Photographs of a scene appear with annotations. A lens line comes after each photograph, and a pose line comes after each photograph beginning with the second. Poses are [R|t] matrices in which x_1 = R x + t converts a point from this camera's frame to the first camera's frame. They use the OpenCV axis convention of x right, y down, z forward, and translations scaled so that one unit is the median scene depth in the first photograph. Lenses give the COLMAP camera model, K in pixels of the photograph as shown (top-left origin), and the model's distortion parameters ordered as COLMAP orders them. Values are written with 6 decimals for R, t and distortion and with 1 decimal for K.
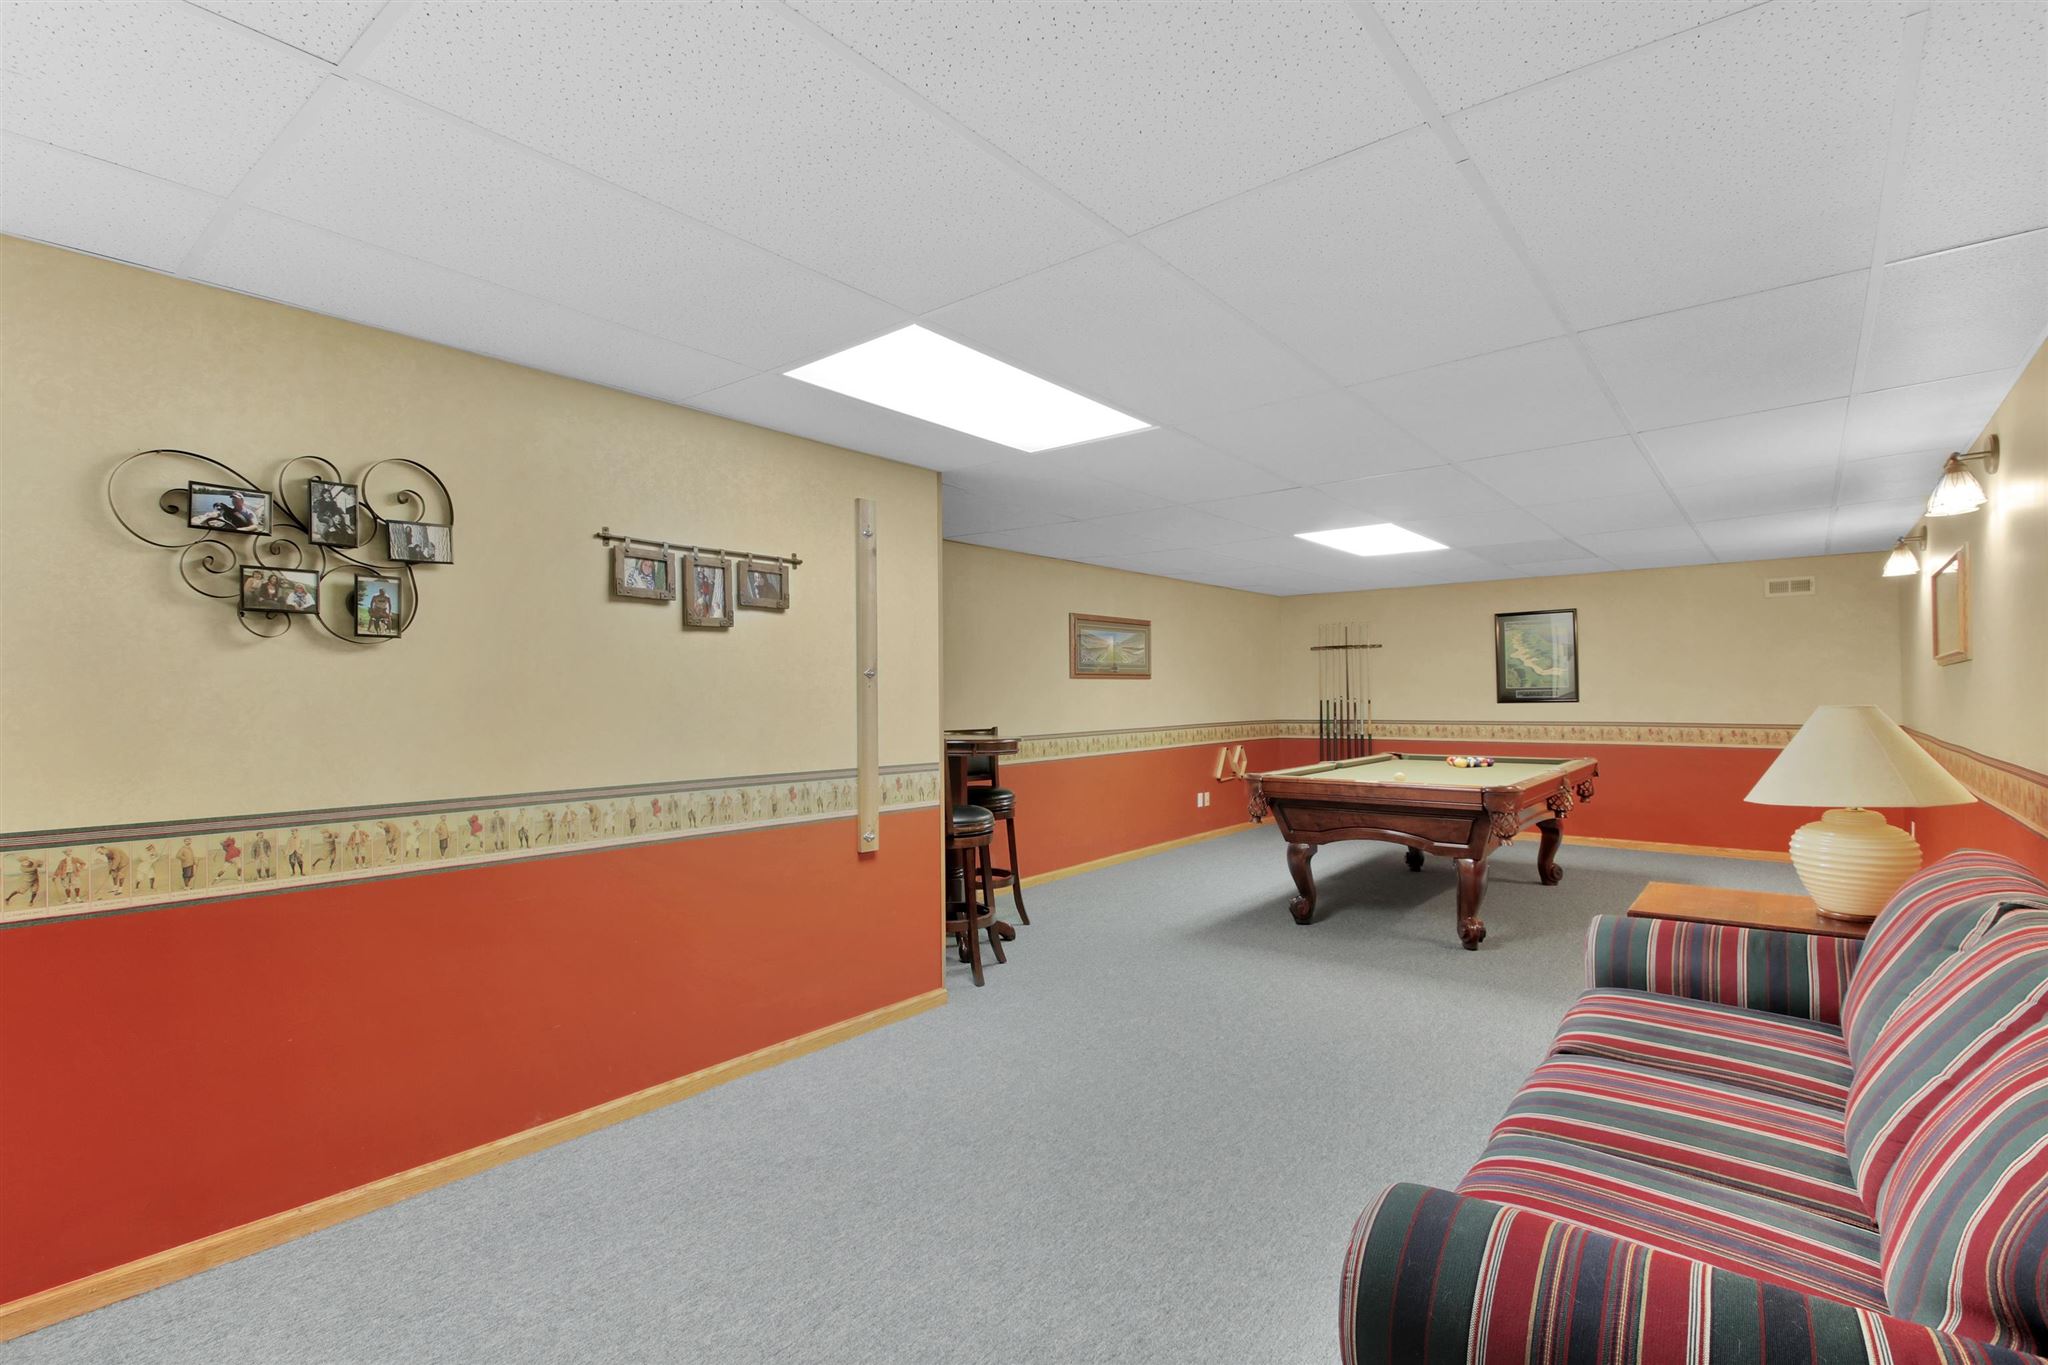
lens RADIAL K [[959.6, 0, 1007.7], [0, 959.6, 692.2], [0, 0, 1]] dist [0.002669, 0.000260]
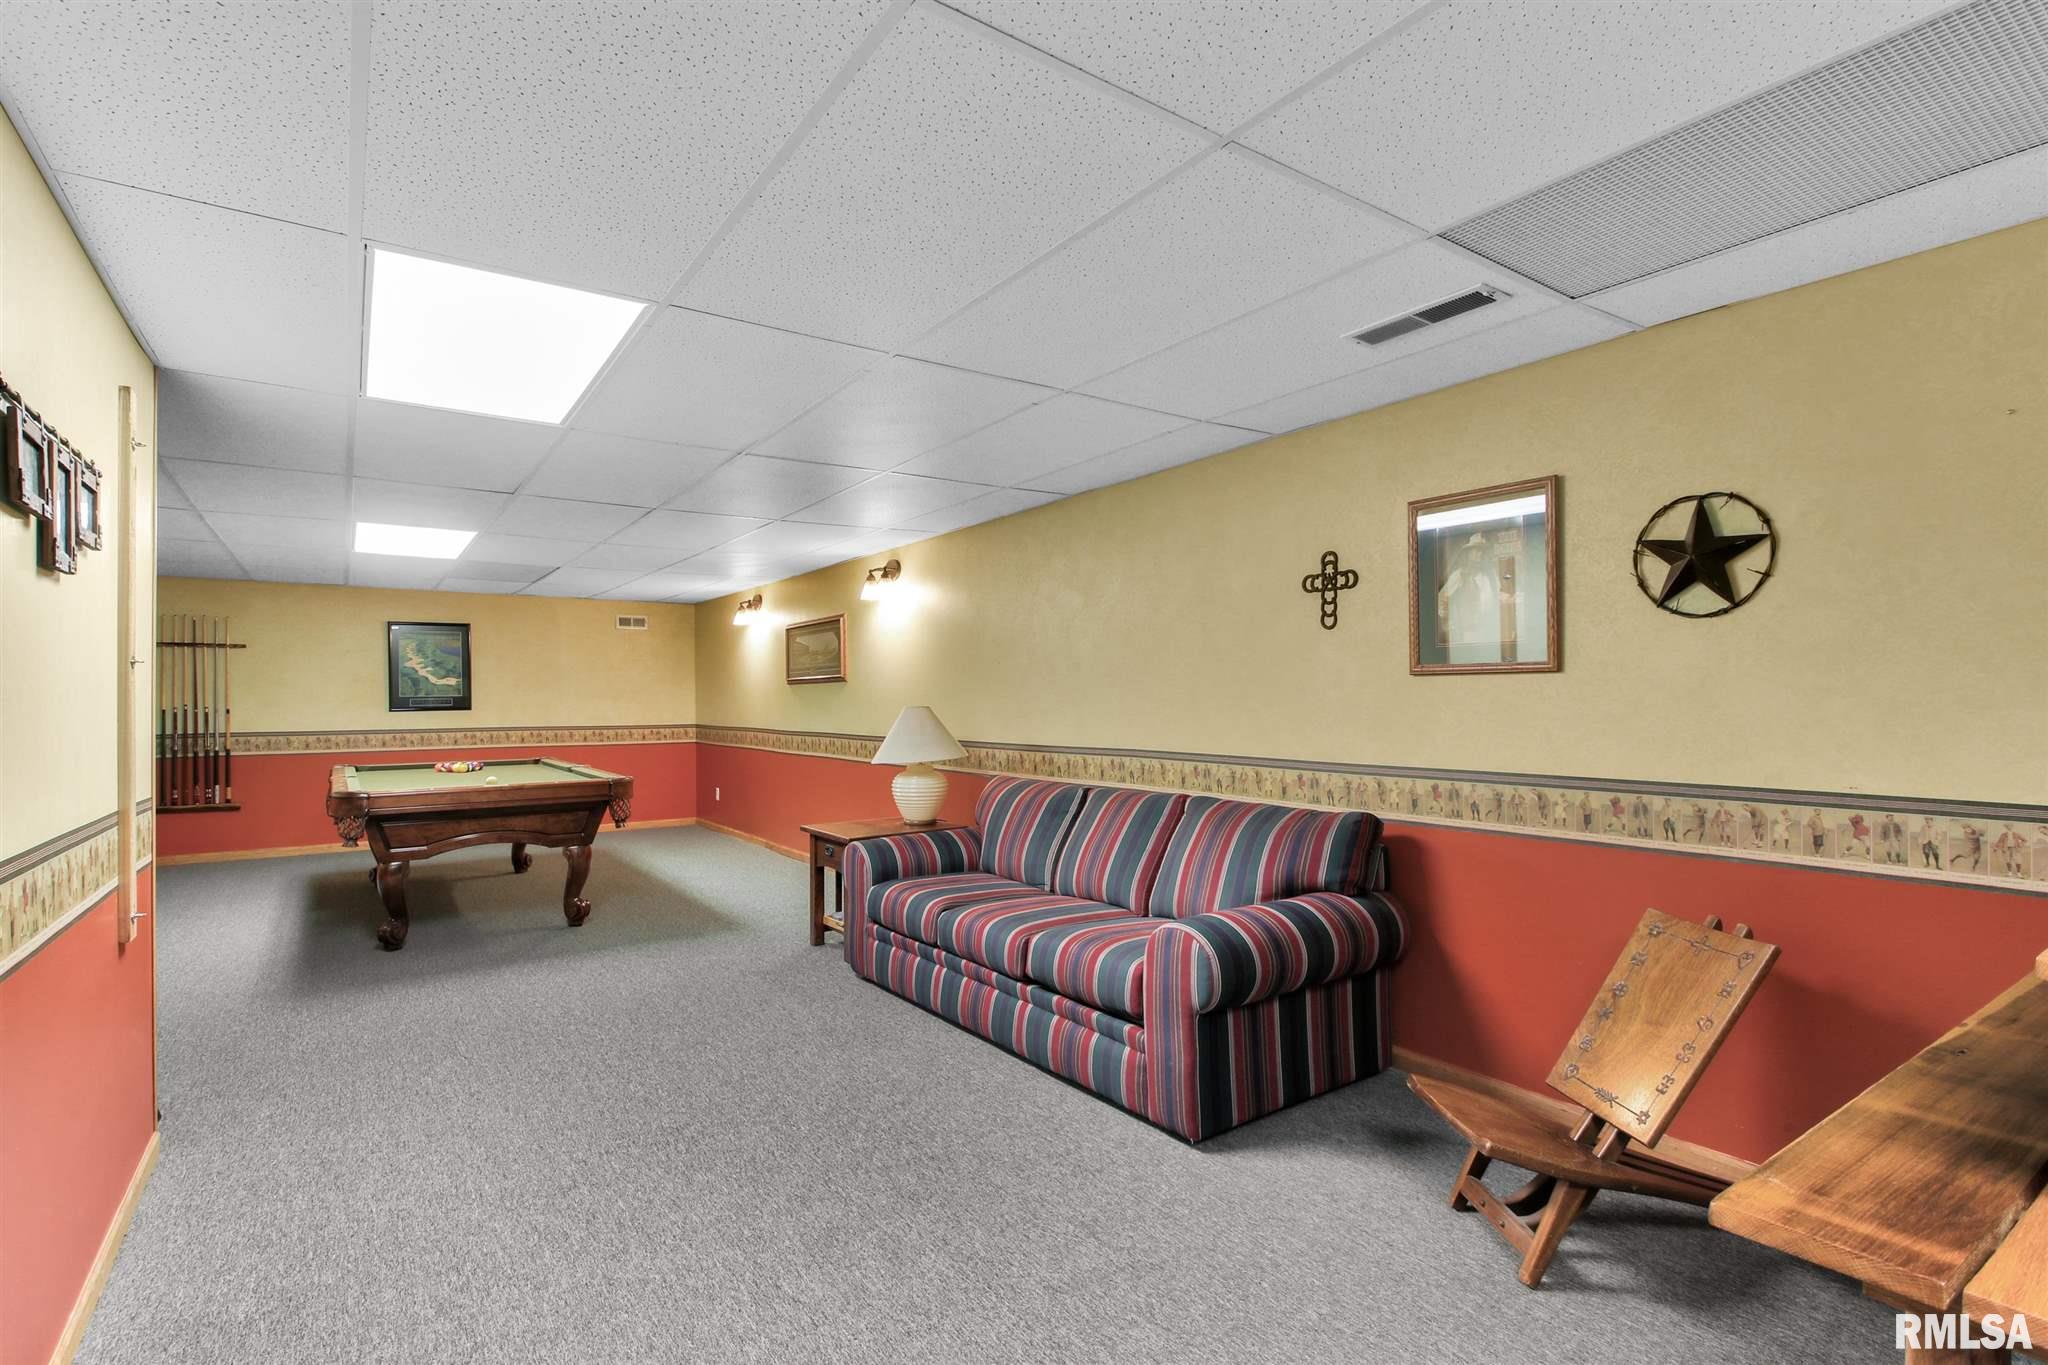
lens RADIAL K [[959.6, 0, 1007.7], [0, 959.6, 692.2], [0, 0, 1]] dist [0.002669, 0.000260]
pose [[0.266008, 0.013106, 0.963882, -0.286855], [-0.000916, 0.999911, -0.013344, 0.004165], [-0.963970, 0.002667, 0.265996, 0.125531]]
